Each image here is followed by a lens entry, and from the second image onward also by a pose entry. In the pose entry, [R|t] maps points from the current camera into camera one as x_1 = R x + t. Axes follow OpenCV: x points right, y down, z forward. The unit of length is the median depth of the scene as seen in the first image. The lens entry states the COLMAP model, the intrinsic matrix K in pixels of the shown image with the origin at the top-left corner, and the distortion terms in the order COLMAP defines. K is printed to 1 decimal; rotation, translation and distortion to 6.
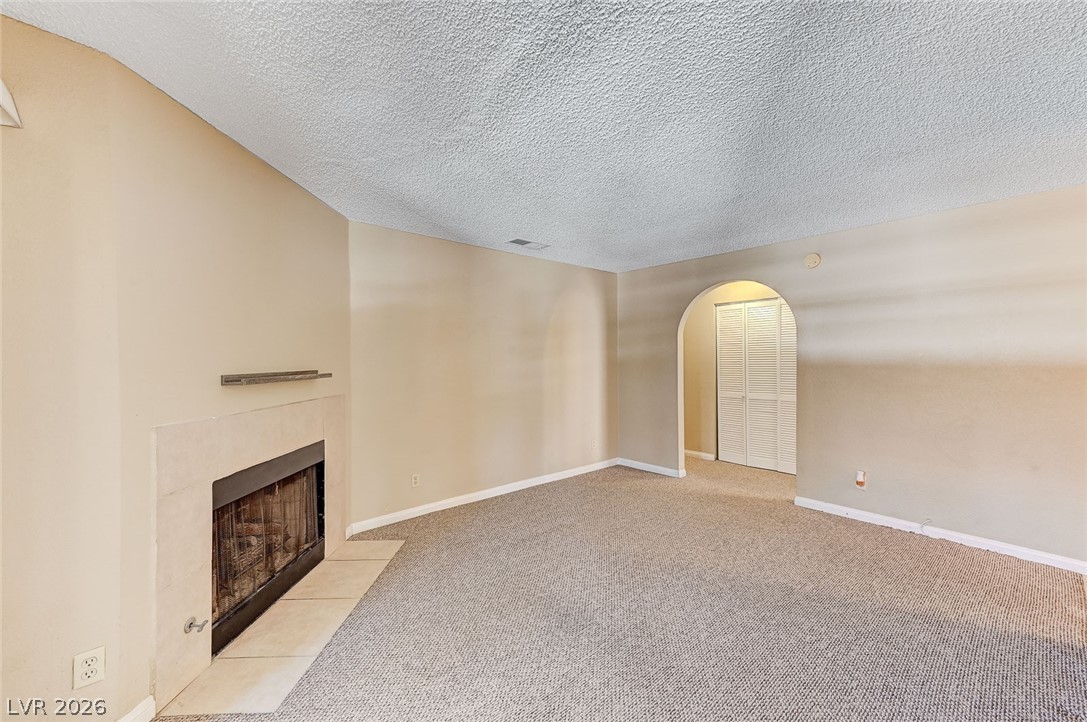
lens RADIAL K [[432.2, 0, 541.7], [0, 432.2, 364.0], [0, 0, 1]] dist [0.013727, 0.000104]
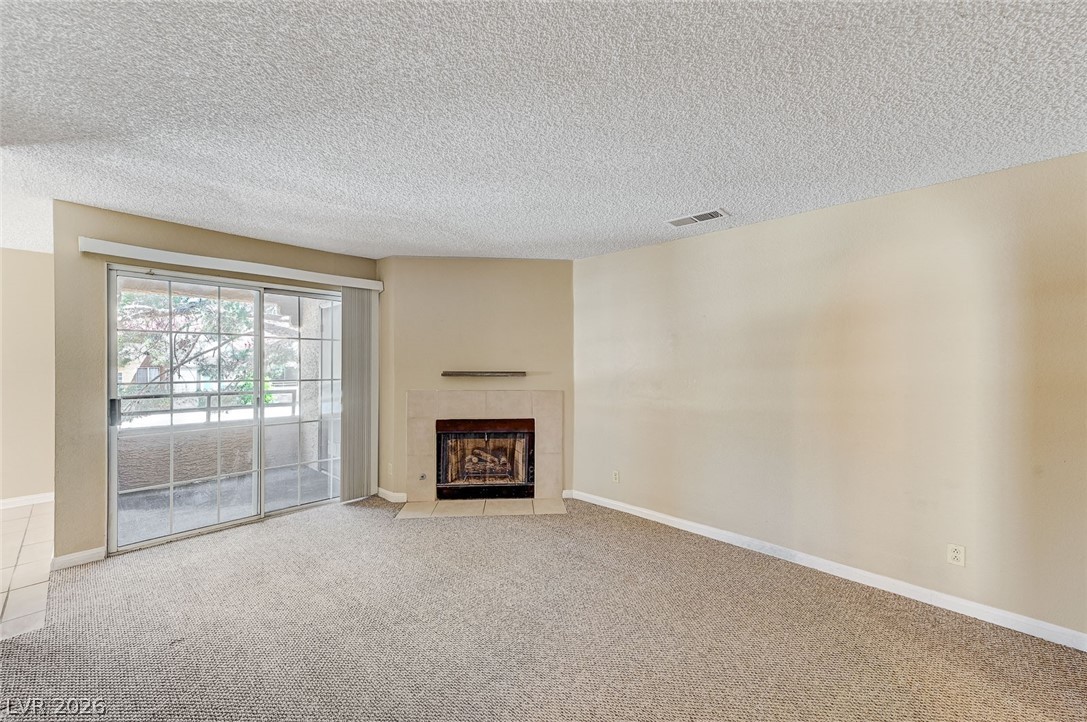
lens RADIAL K [[437.8, 0, 547.9], [0, 437.8, 362.7], [0, 0, 1]] dist [0.007540, -0.000100]
pose [[0.074915, 0.008384, -0.997155, 1.382694], [-0.016683, 0.999835, 0.007153, -0.039314], [0.997050, 0.016099, 0.075042, 1.294940]]
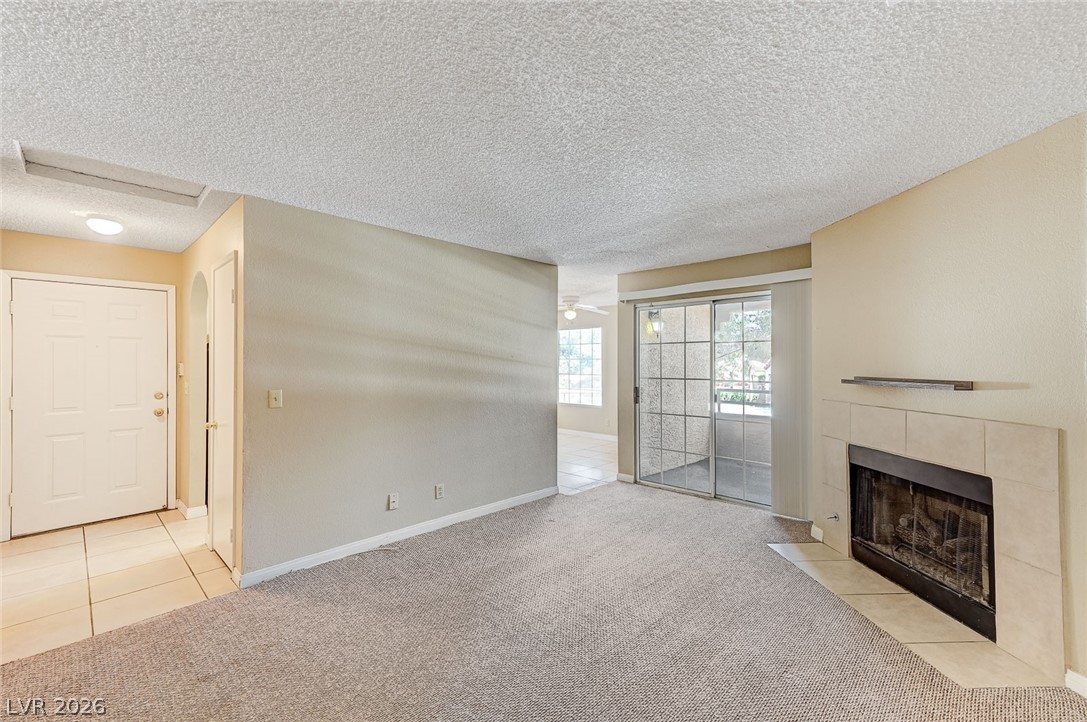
lens RADIAL K [[448.8, 0, 551.2], [0, 448.8, 357.6], [0, 0, 1]] dist [0.015817, 0.000047]
pose [[-0.998942, 0.006399, -0.045539, 0.363340], [0.006472, 0.999978, -0.001457, -0.042014], [0.045528, -0.001751, -0.998962, 2.400177]]
